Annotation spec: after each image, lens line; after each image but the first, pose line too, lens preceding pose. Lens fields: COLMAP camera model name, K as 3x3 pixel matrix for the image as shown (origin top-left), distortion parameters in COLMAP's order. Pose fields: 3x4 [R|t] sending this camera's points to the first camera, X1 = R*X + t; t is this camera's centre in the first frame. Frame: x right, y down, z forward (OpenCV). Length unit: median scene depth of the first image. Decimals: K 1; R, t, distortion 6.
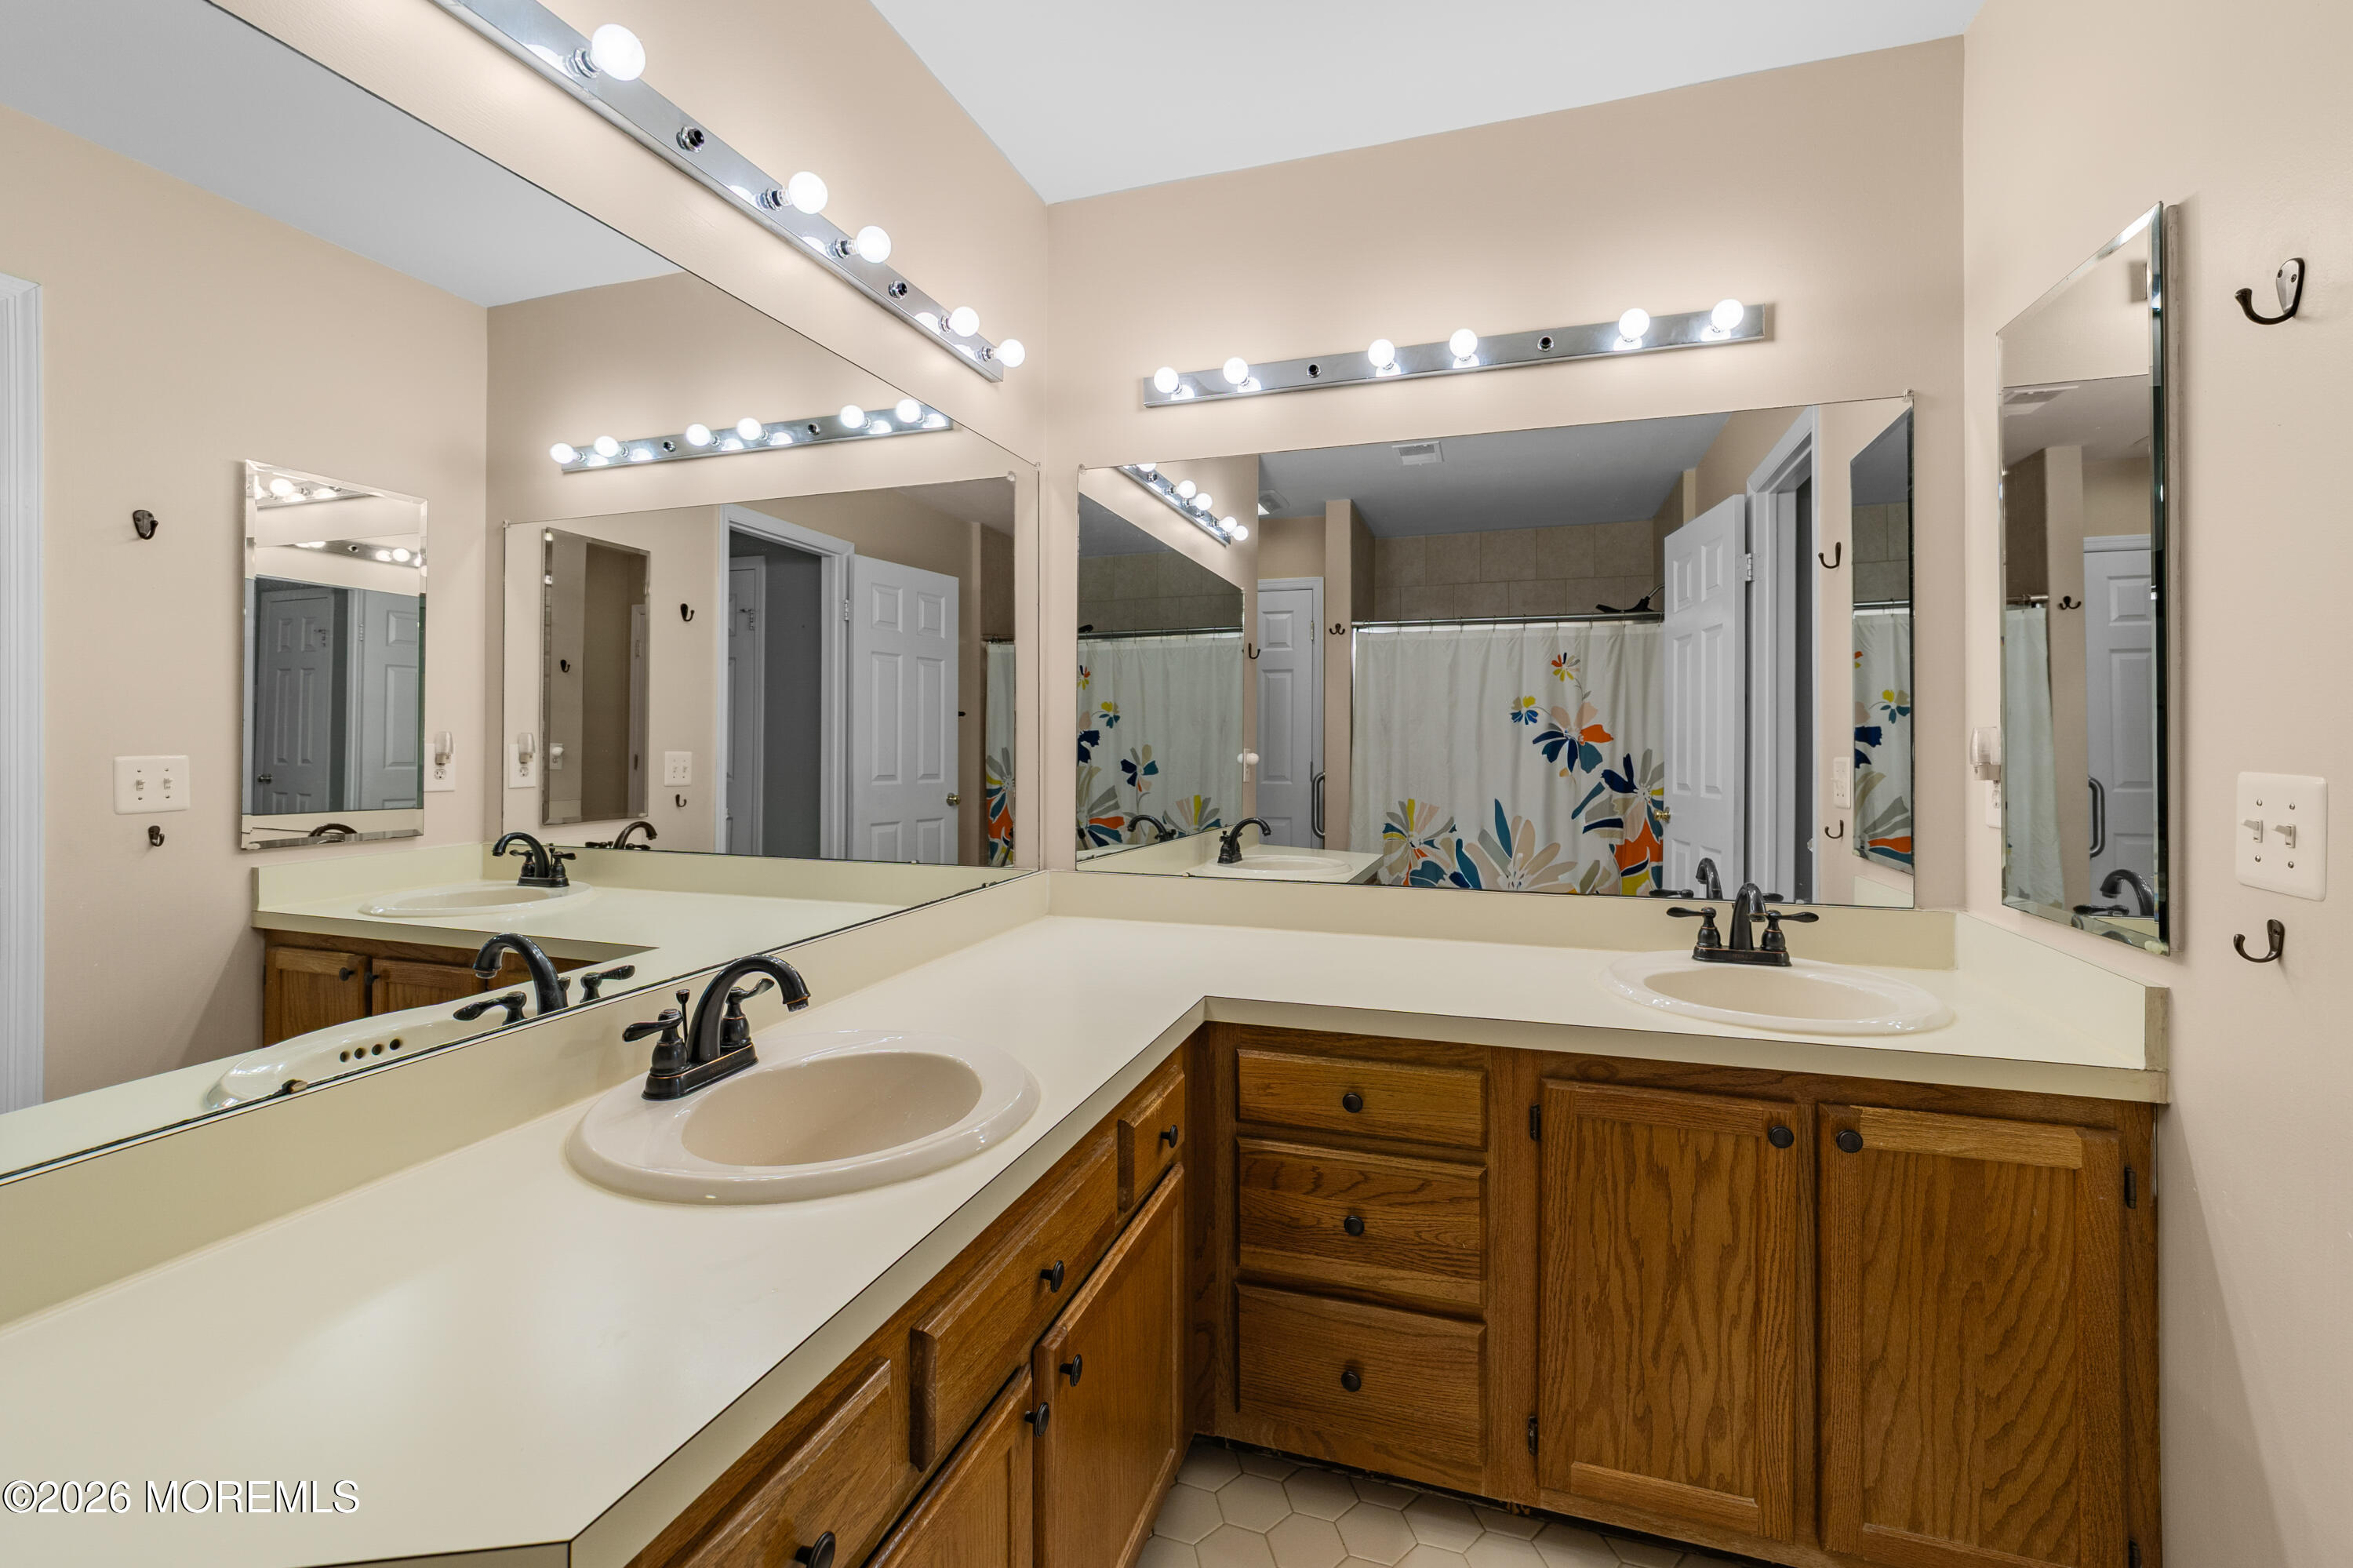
lens RADIAL K [[1017.7, 0, 1170.4], [0, 1017.7, 733.2], [0, 0, 1]] dist [-0.013083, -0.000035]
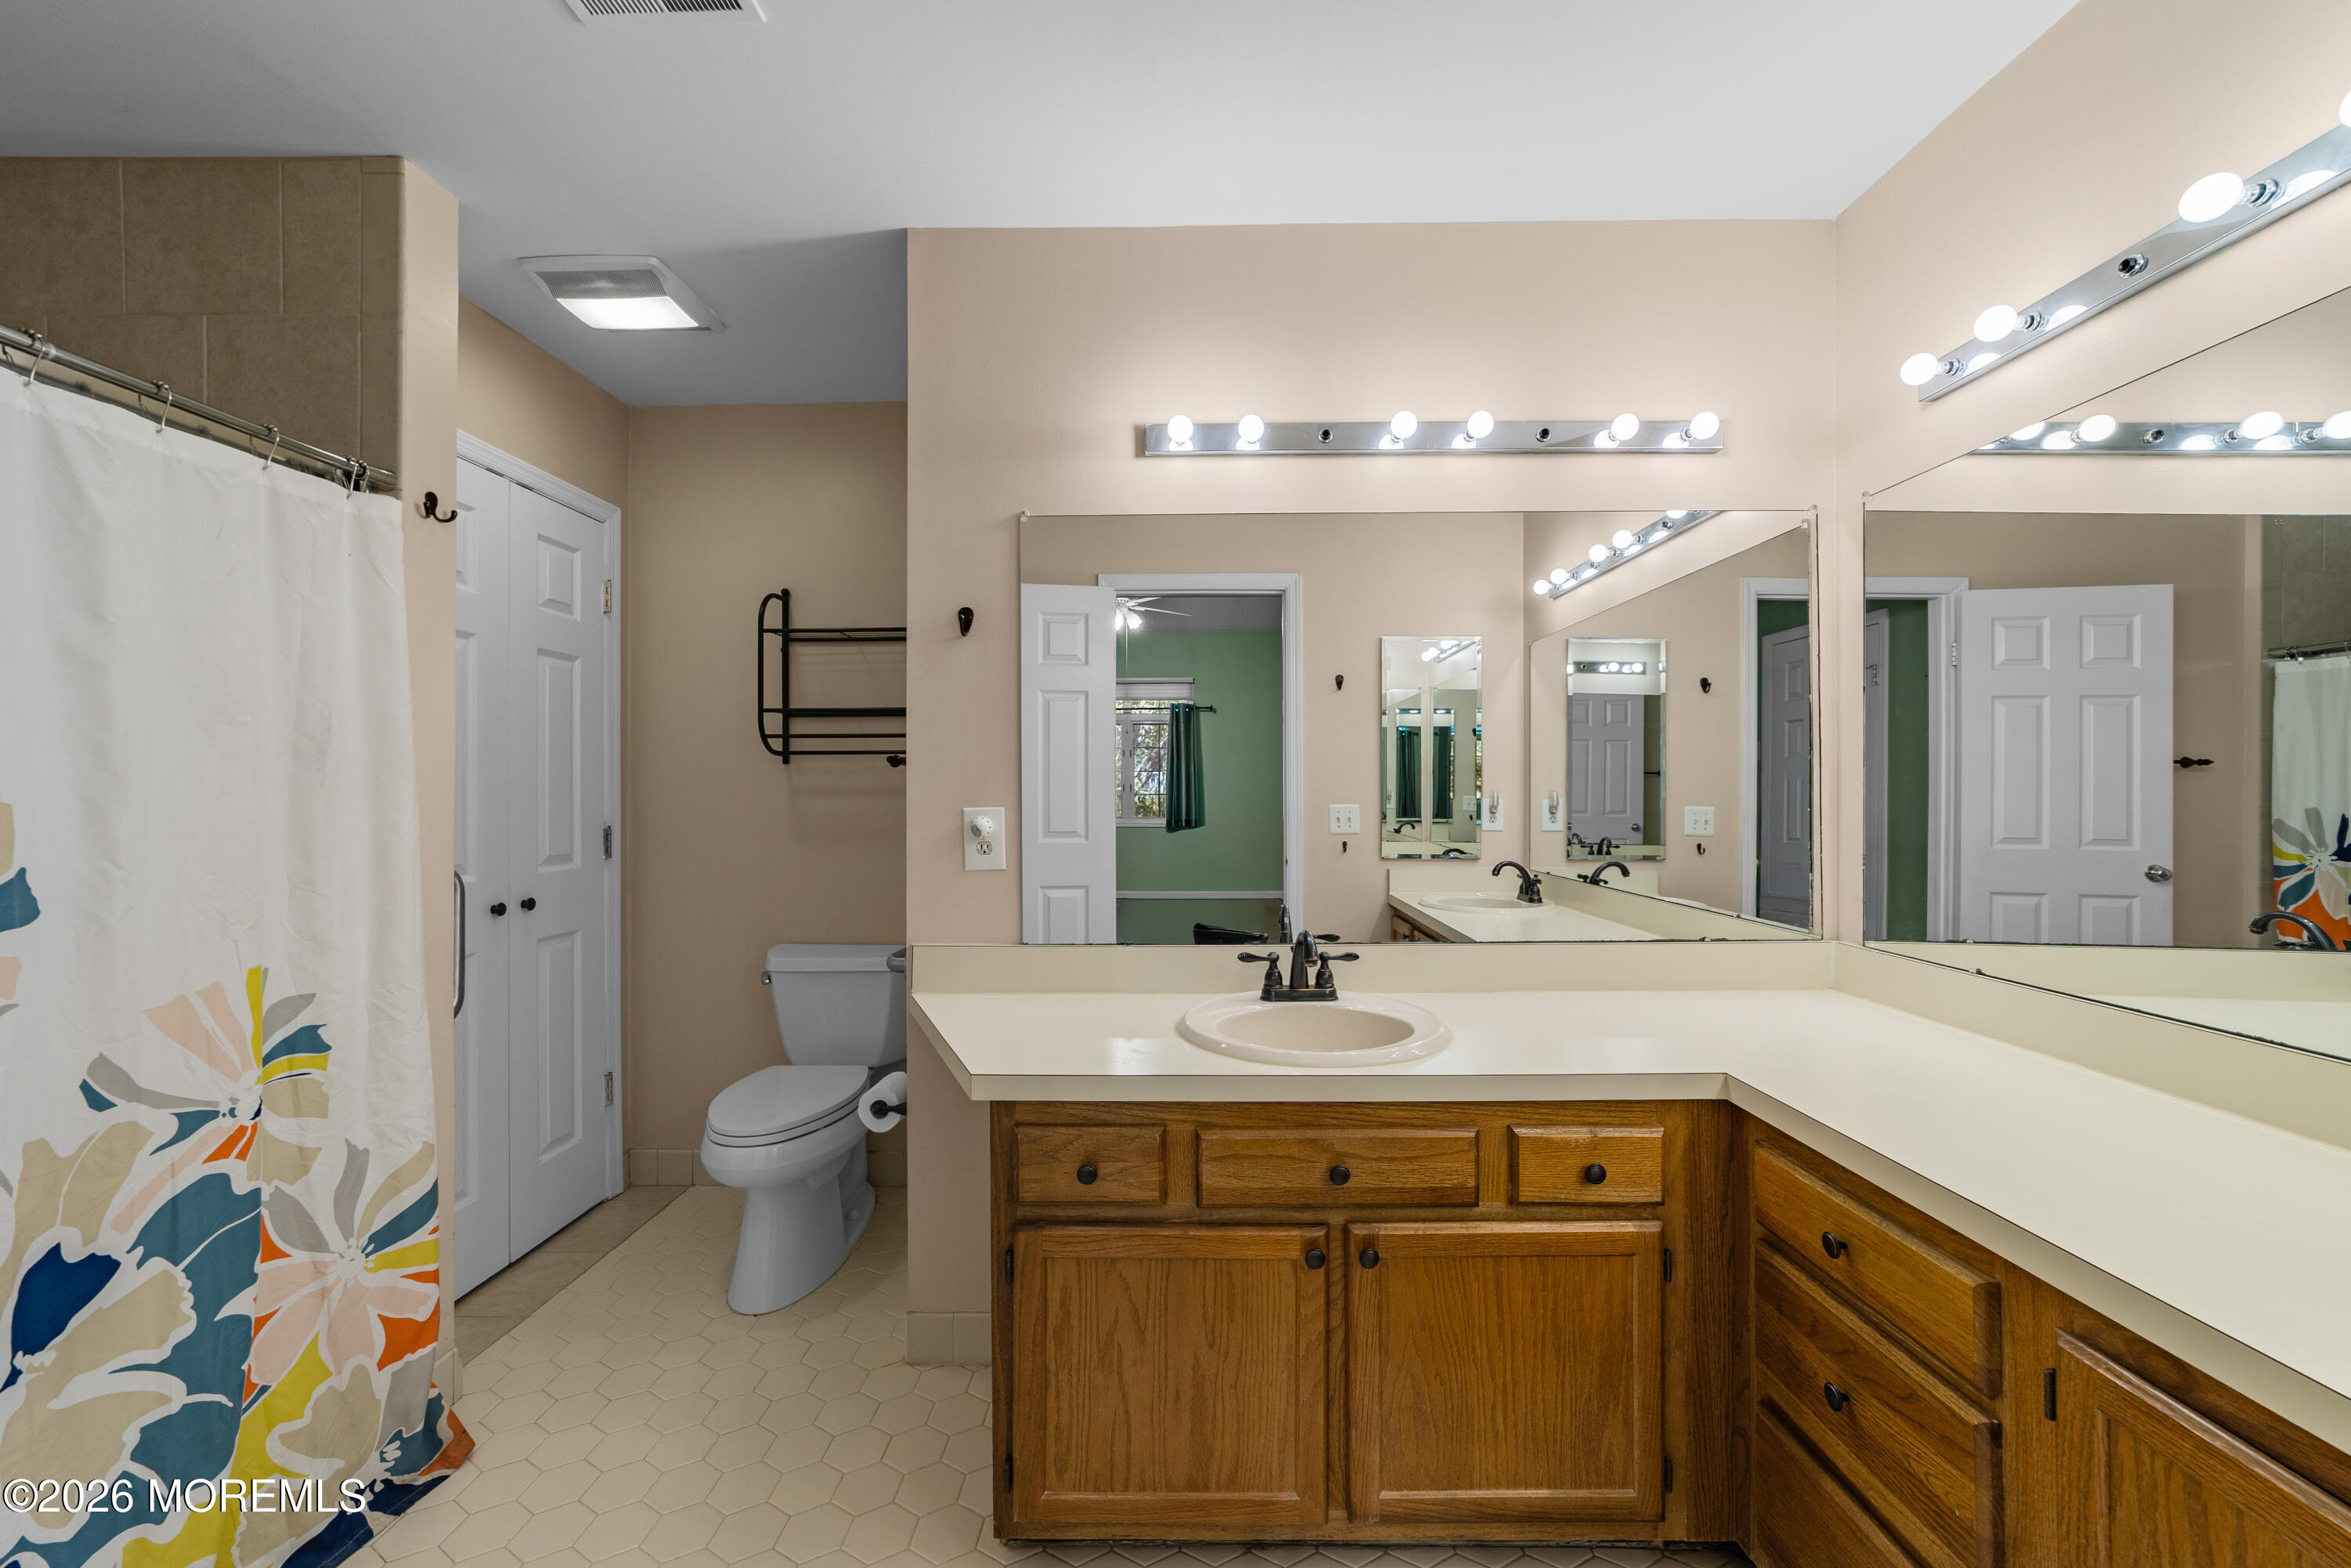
lens RADIAL K [[907.3, 0, 1180.1], [0, 907.3, 789.4], [0, 0, 1]] dist [0.002822, 0.000453]
pose [[0.298690, -0.000672, -0.954350, 0.396314], [0.005796, 0.999983, 0.001110, -0.007282], [0.954333, -0.005863, 0.298688, 0.147840]]
